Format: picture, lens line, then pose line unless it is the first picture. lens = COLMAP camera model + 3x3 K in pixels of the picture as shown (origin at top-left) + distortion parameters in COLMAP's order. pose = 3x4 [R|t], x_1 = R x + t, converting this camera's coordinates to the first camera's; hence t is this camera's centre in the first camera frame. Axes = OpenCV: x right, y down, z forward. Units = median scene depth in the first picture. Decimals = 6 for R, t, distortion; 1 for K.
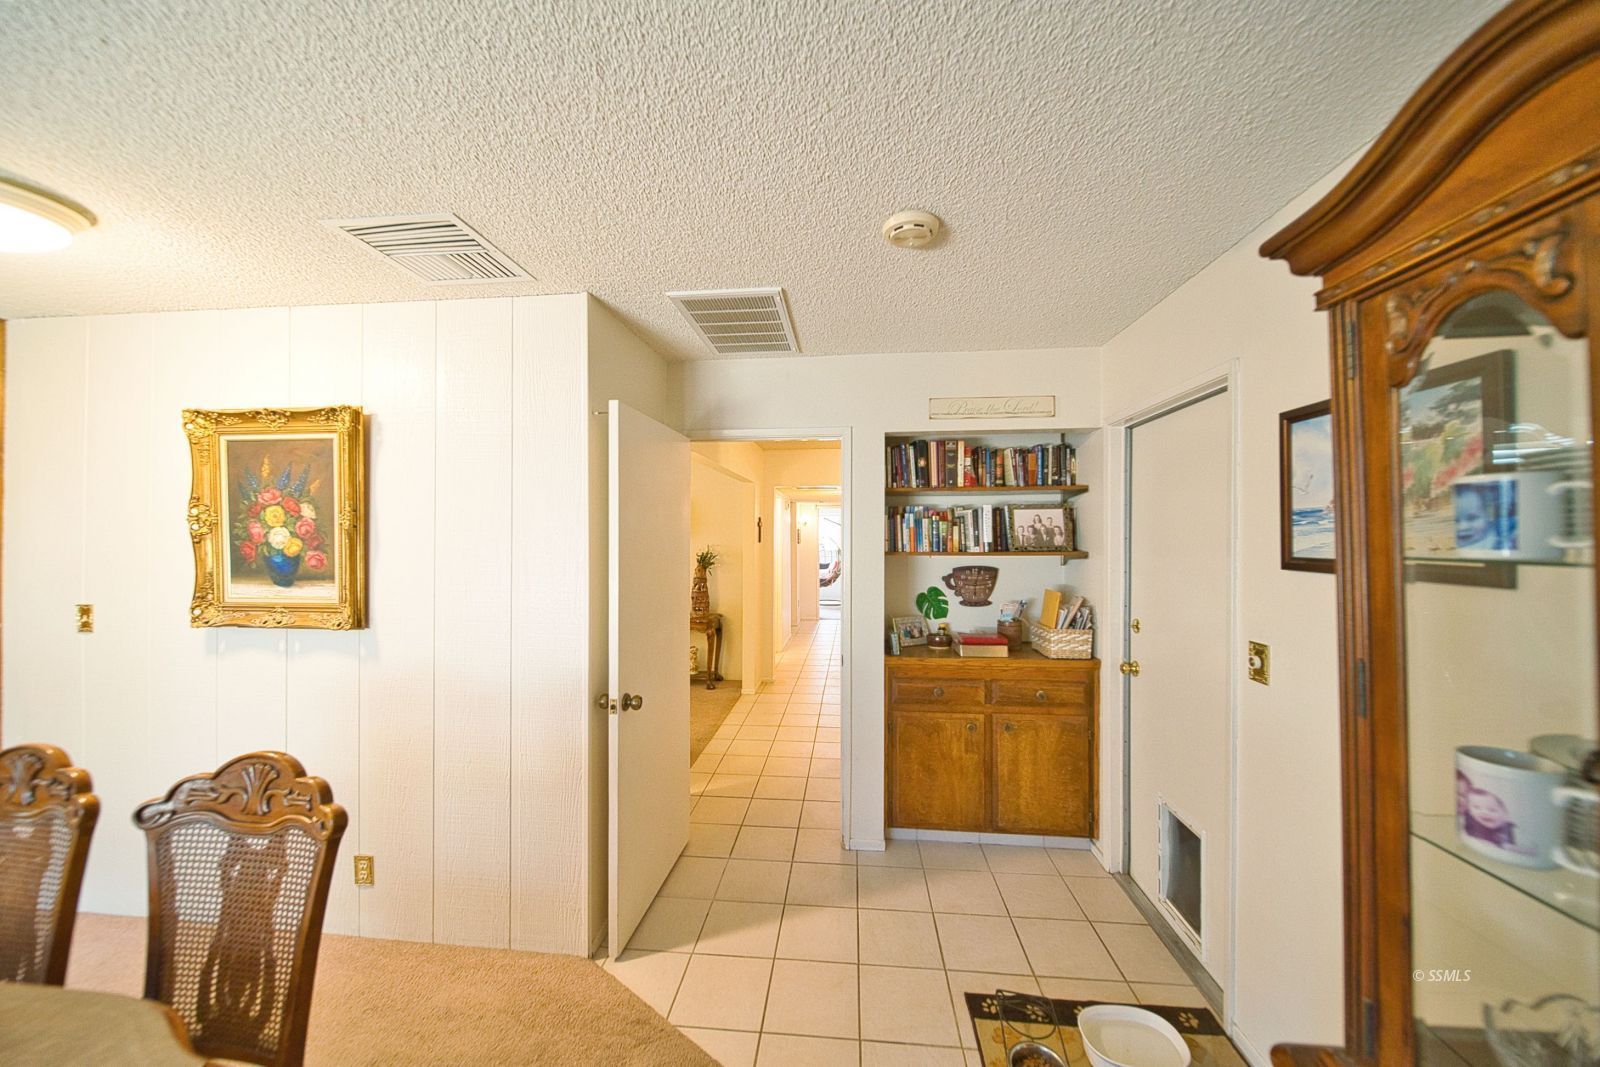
lens RADIAL K [[556.4, 0, 798.0], [0, 556.4, 530.7], [0, 0, 1]] dist [0.001800, -0.002384]
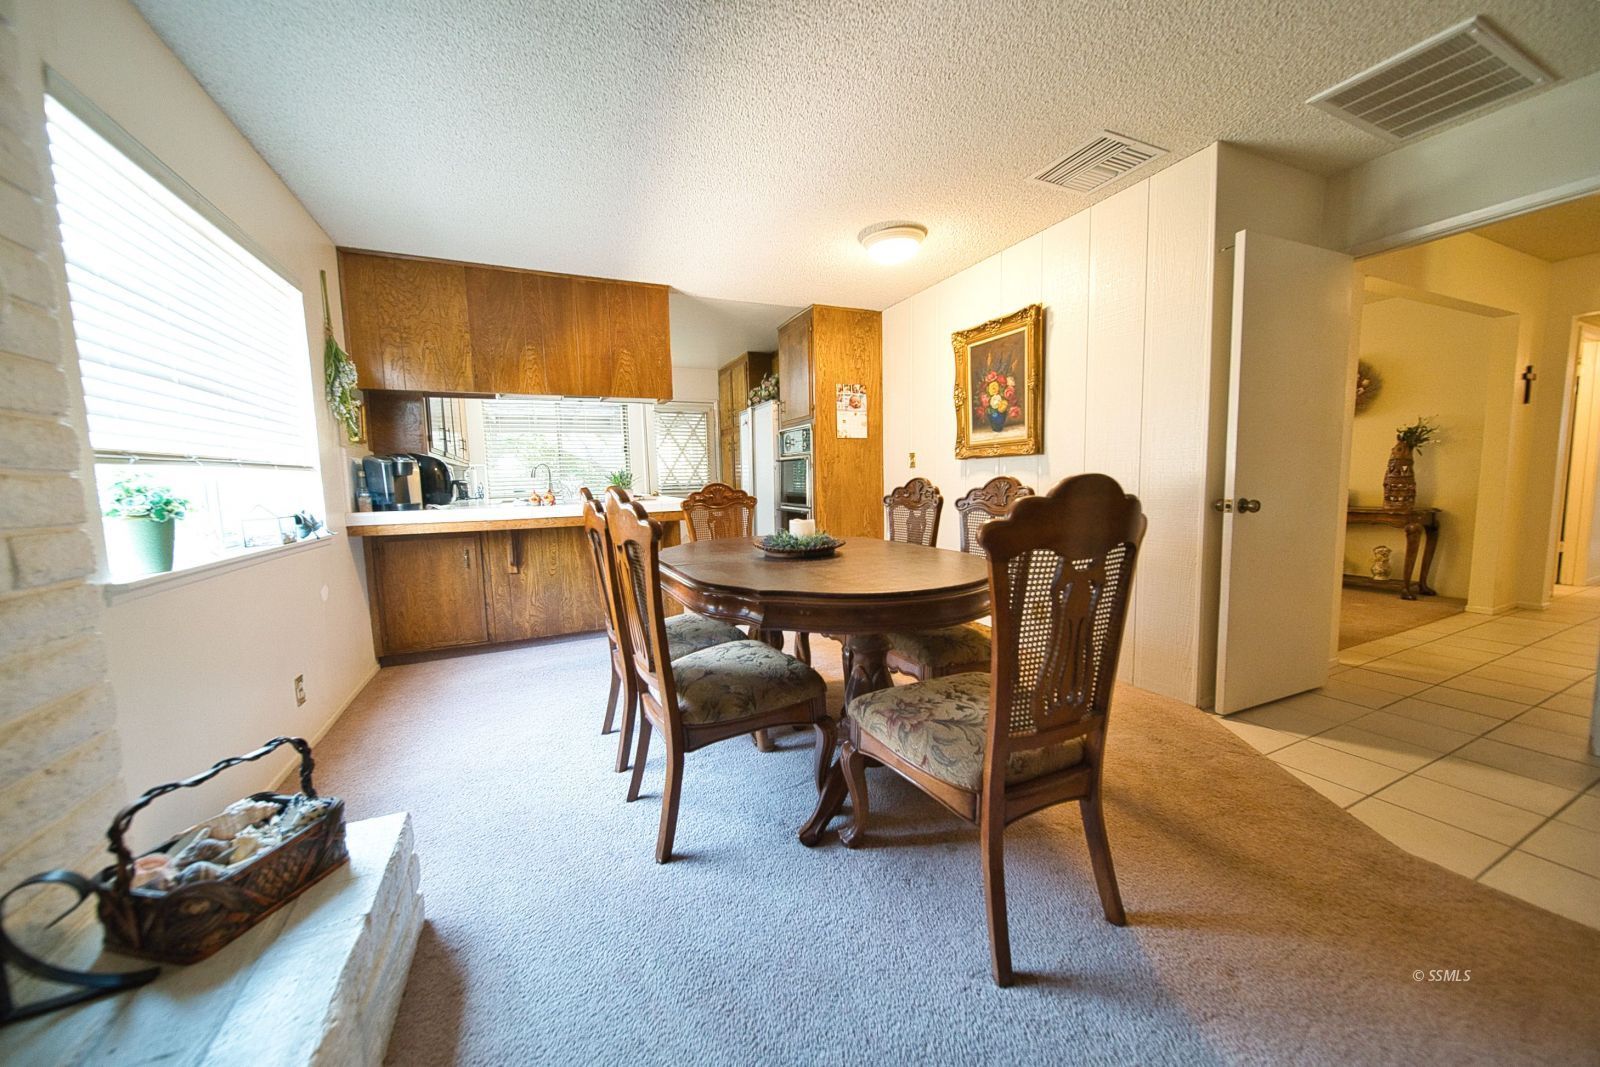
lens RADIAL K [[556.4, 0, 798.0], [0, 556.4, 530.7], [0, 0, 1]] dist [0.001800, -0.002384]
pose [[0.501662, 0.071580, -0.862097, 0.212467], [0.033234, 0.994240, 0.101891, 0.205075], [0.864425, -0.079766, 0.496394, -0.344532]]
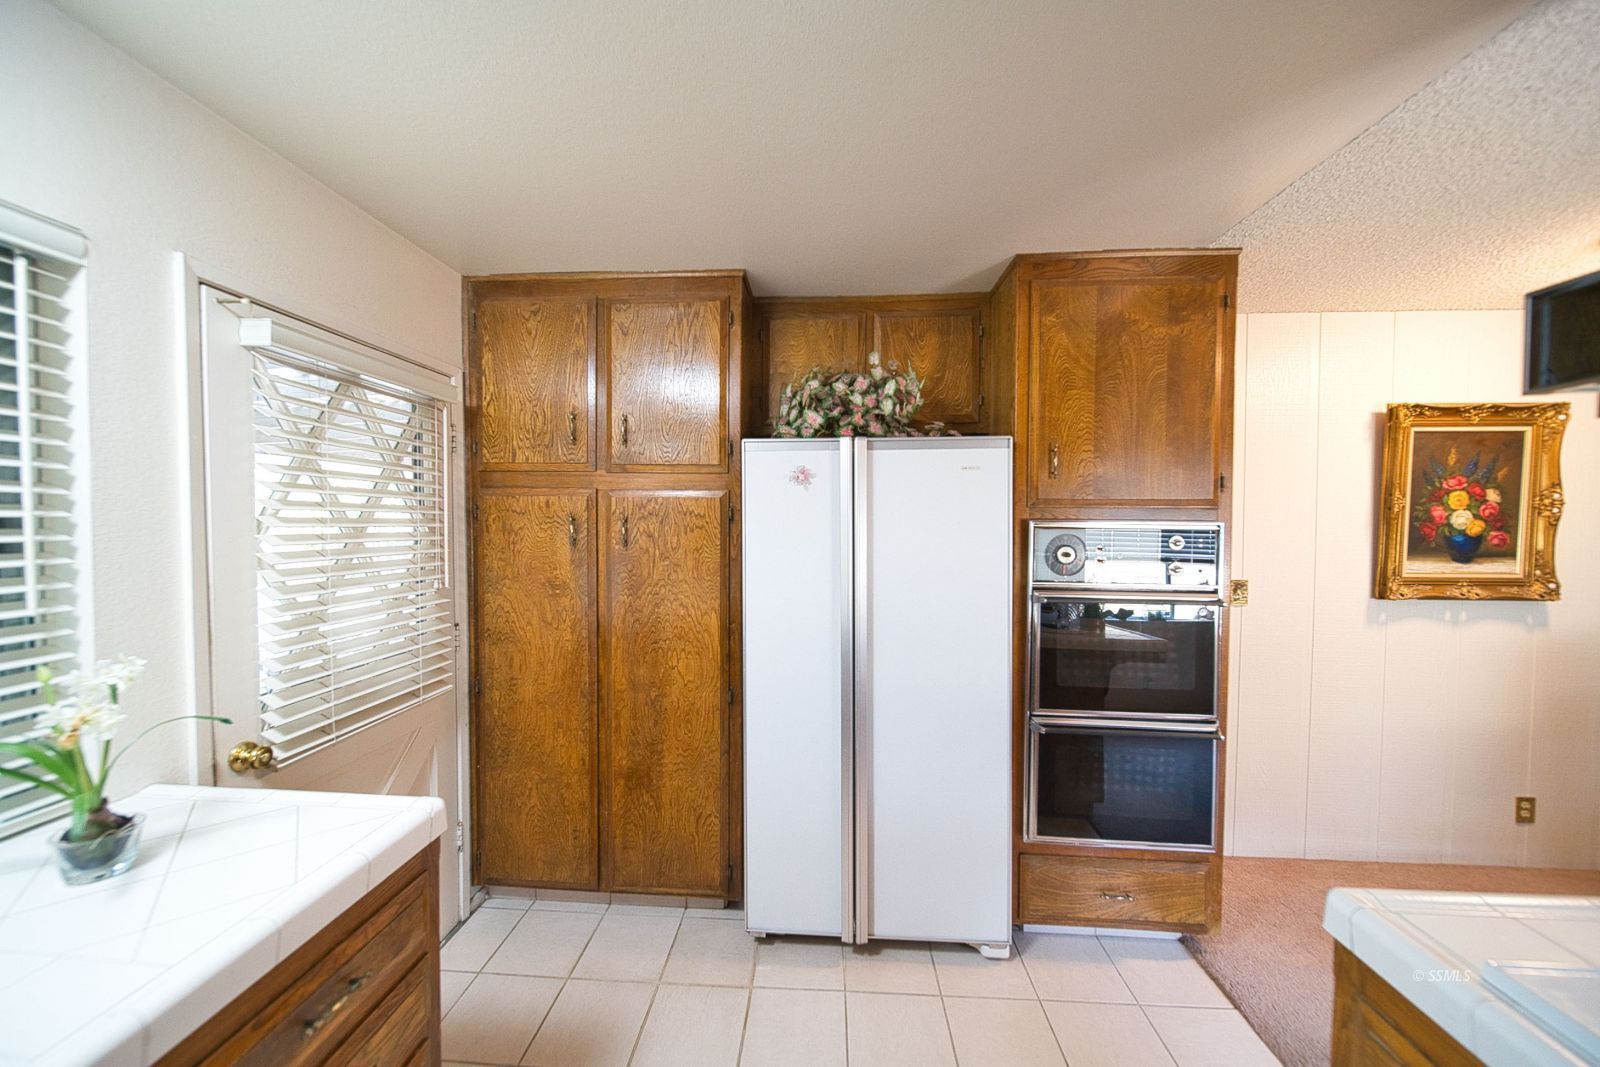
lens RADIAL K [[556.4, 0, 798.0], [0, 556.4, 530.7], [0, 0, 1]] dist [0.001800, -0.002384]
pose [[0.999258, 0.003573, 0.038346, -2.325584], [-0.004567, 0.999655, 0.025858, 0.012473], [-0.038240, -0.026014, 0.998930, -0.066629]]
